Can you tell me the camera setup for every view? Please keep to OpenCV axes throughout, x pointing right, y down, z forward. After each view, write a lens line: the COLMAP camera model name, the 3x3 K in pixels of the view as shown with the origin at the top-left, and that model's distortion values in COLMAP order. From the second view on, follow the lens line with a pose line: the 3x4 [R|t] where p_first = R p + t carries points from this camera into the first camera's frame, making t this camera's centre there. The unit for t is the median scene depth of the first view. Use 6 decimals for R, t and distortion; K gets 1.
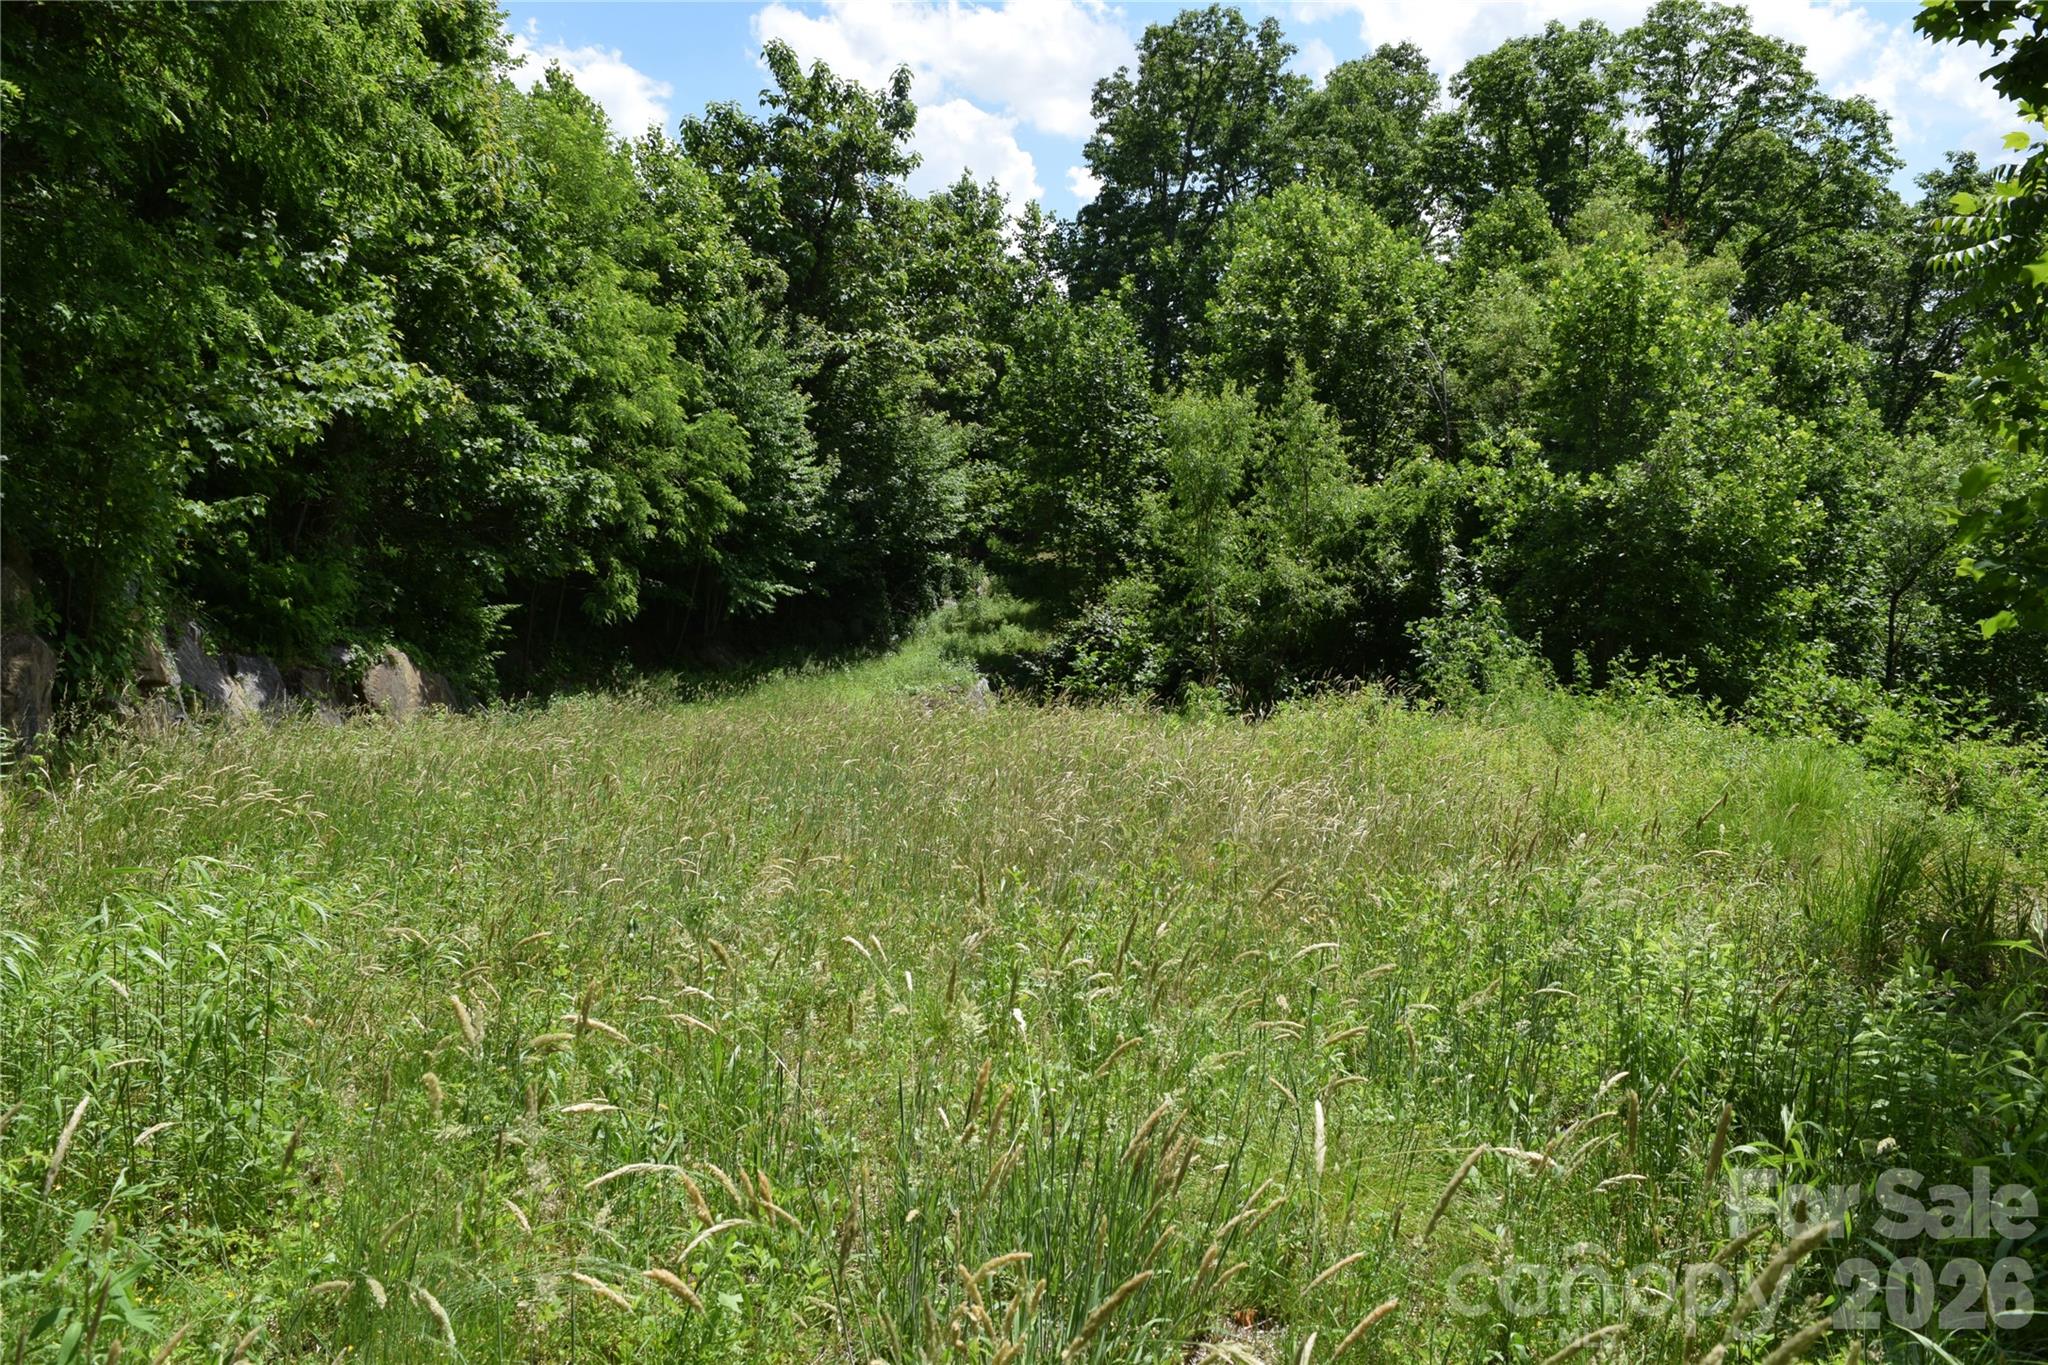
lens RADIAL K [[1585.1, 0, 1015.5], [0, 1585.1, 673.8], [0, 0, 1]] dist [-0.023821, 0.012049]
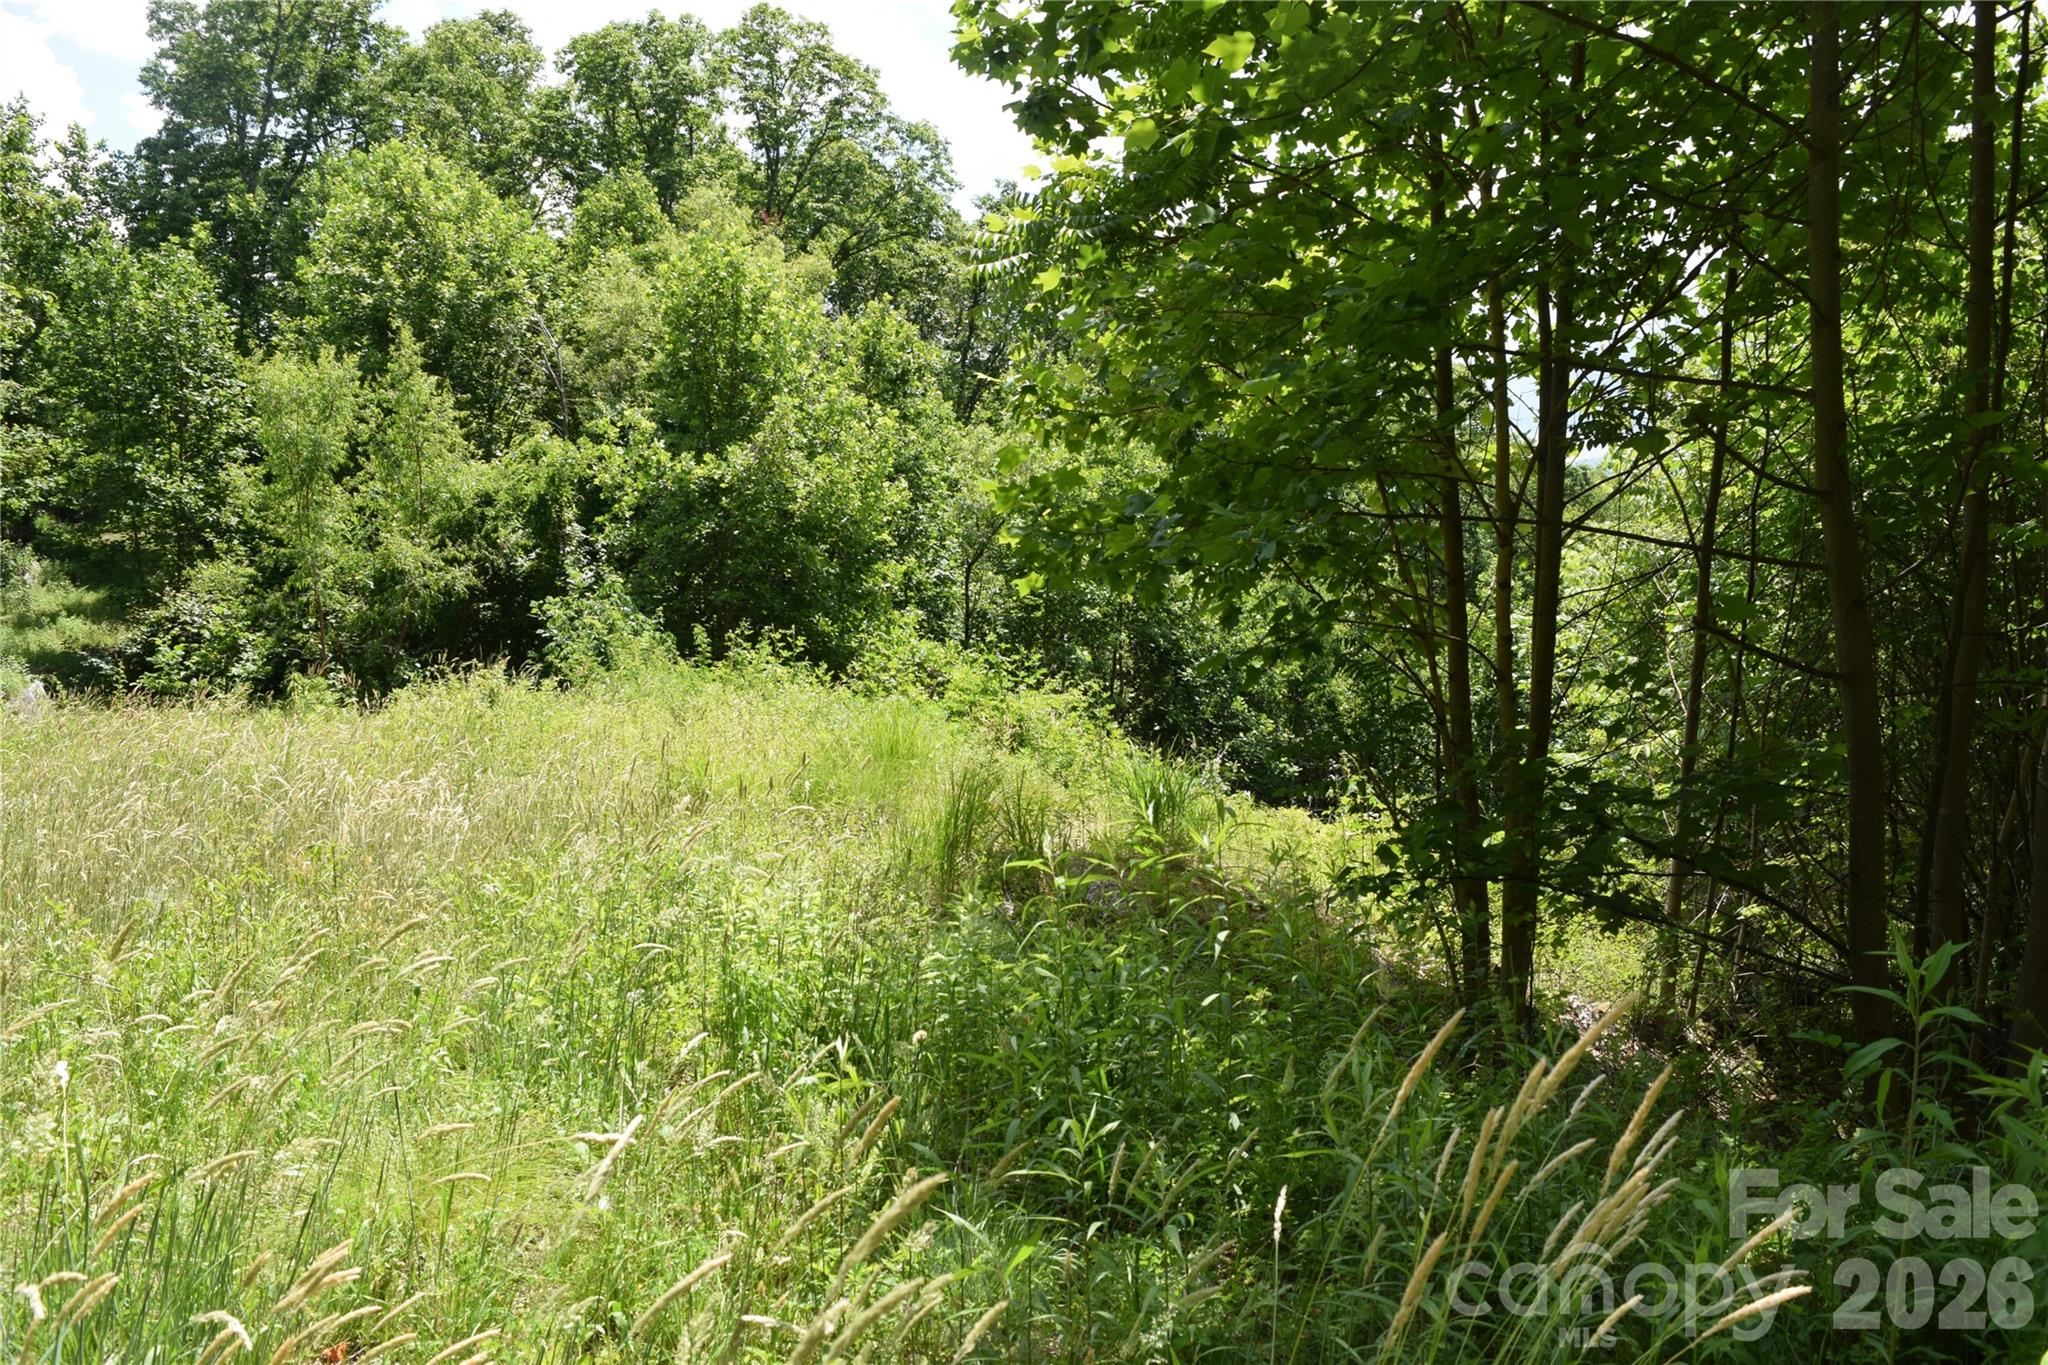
lens RADIAL K [[1585.1, 0, 1013.4], [0, 1585.1, 675.4], [0, 0, 1]] dist [-0.023821, 0.012049]
pose [[0.860923, -0.049200, 0.506350, 0.003852], [0.041975, 0.998789, 0.025681, 0.000314], [-0.507000, -0.000855, 0.861946, 0.000541]]
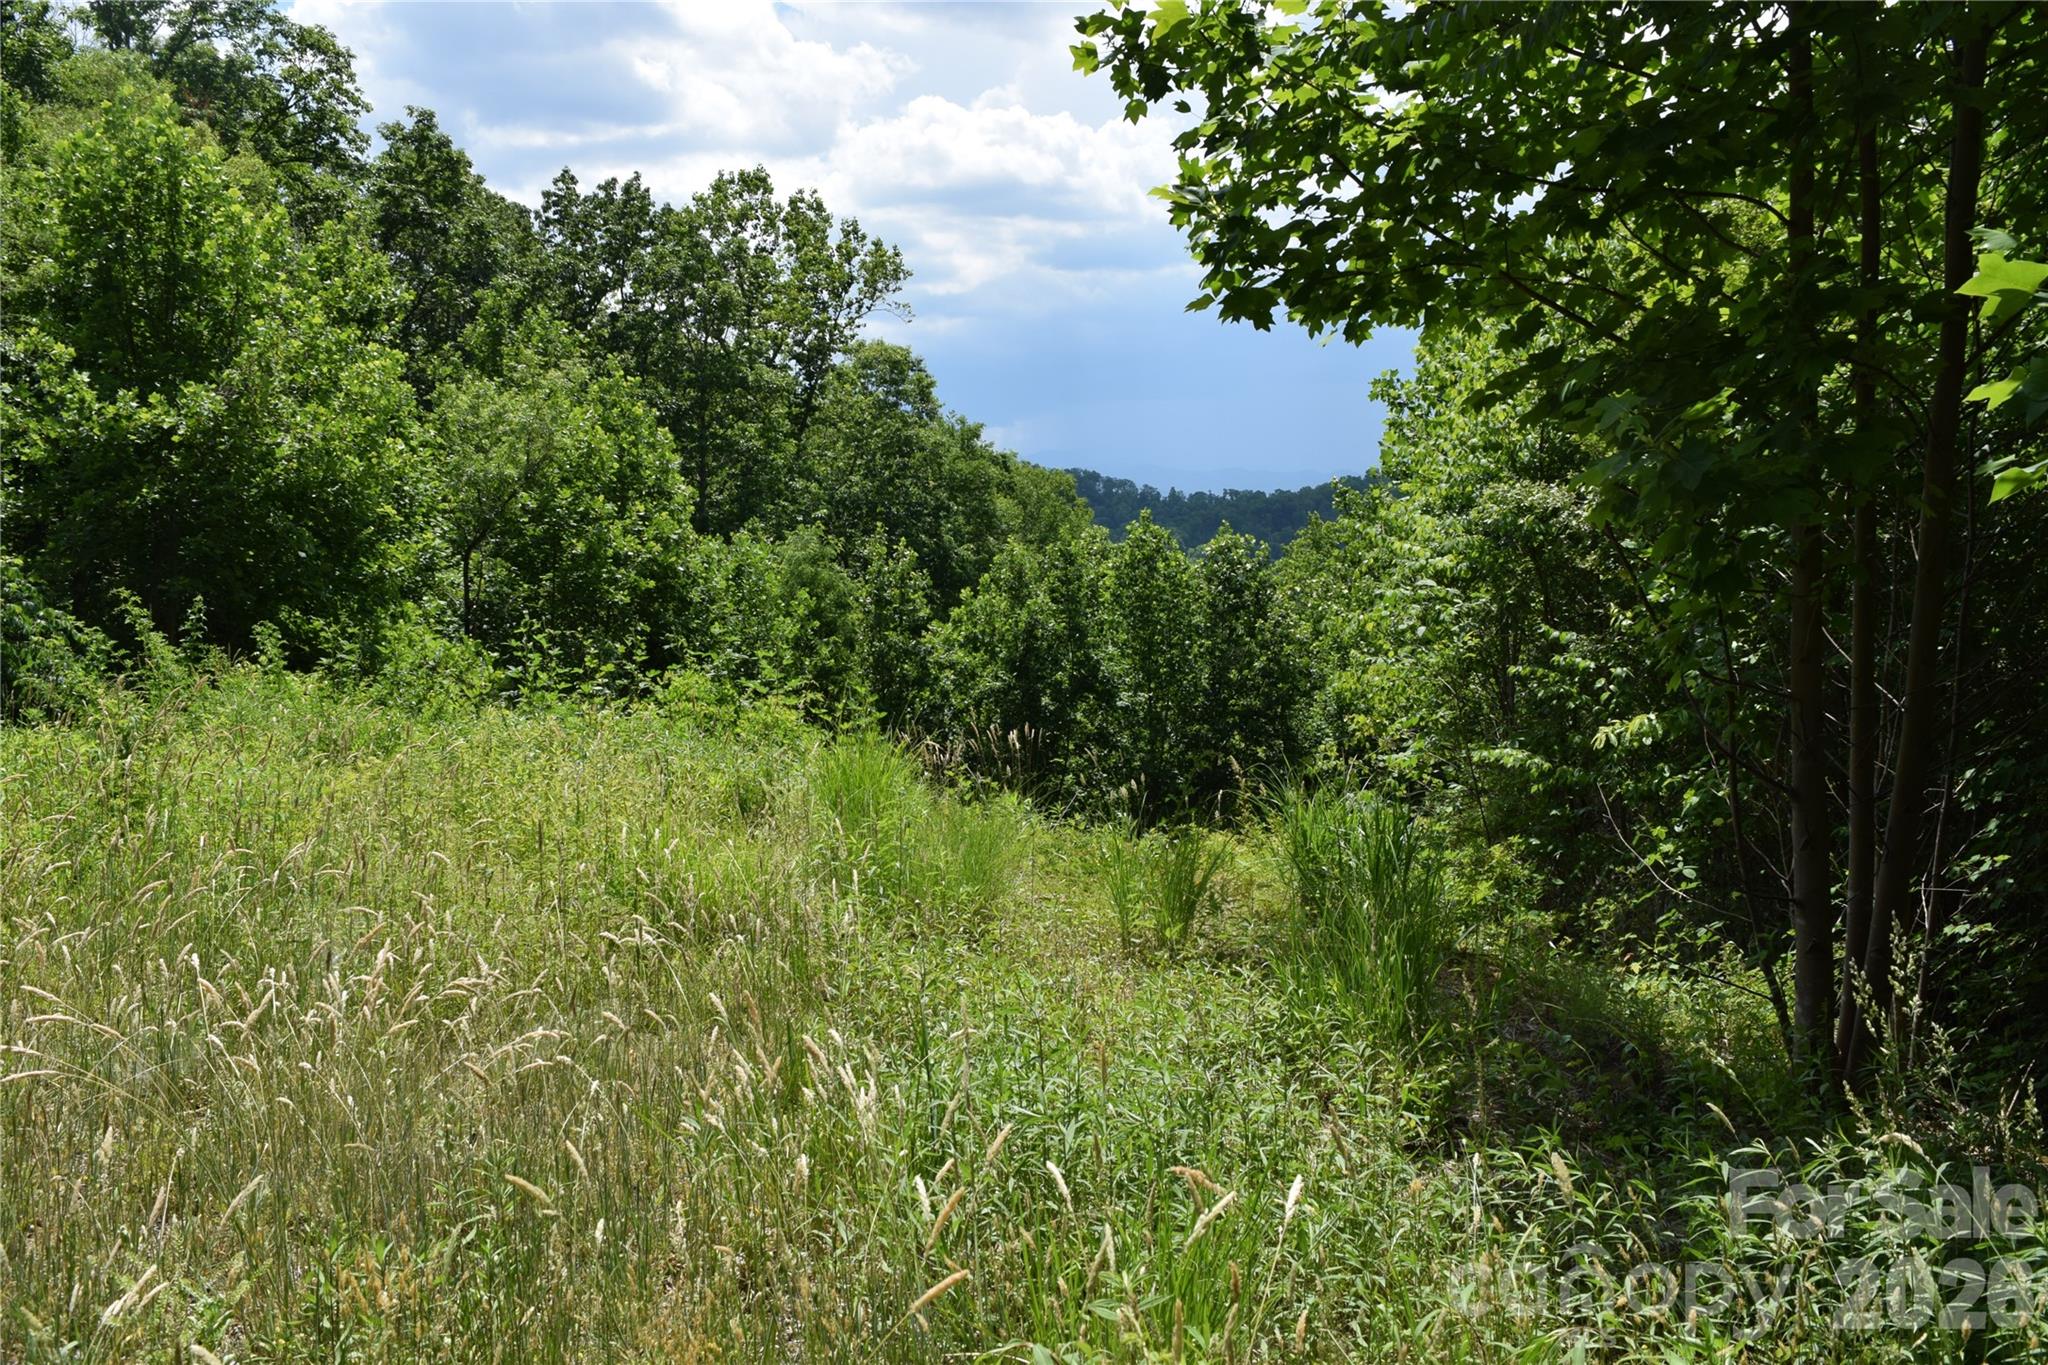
lens RADIAL K [[1585.1, 0, 1018.9], [0, 1585.1, 683.1], [0, 0, 1]] dist [-0.023821, 0.012049]
pose [[0.585241, -0.075872, 0.807302, -0.017886], [0.053646, 0.997054, 0.054815, -0.002803], [-0.809083, 0.011228, 0.587588, 0.147171]]
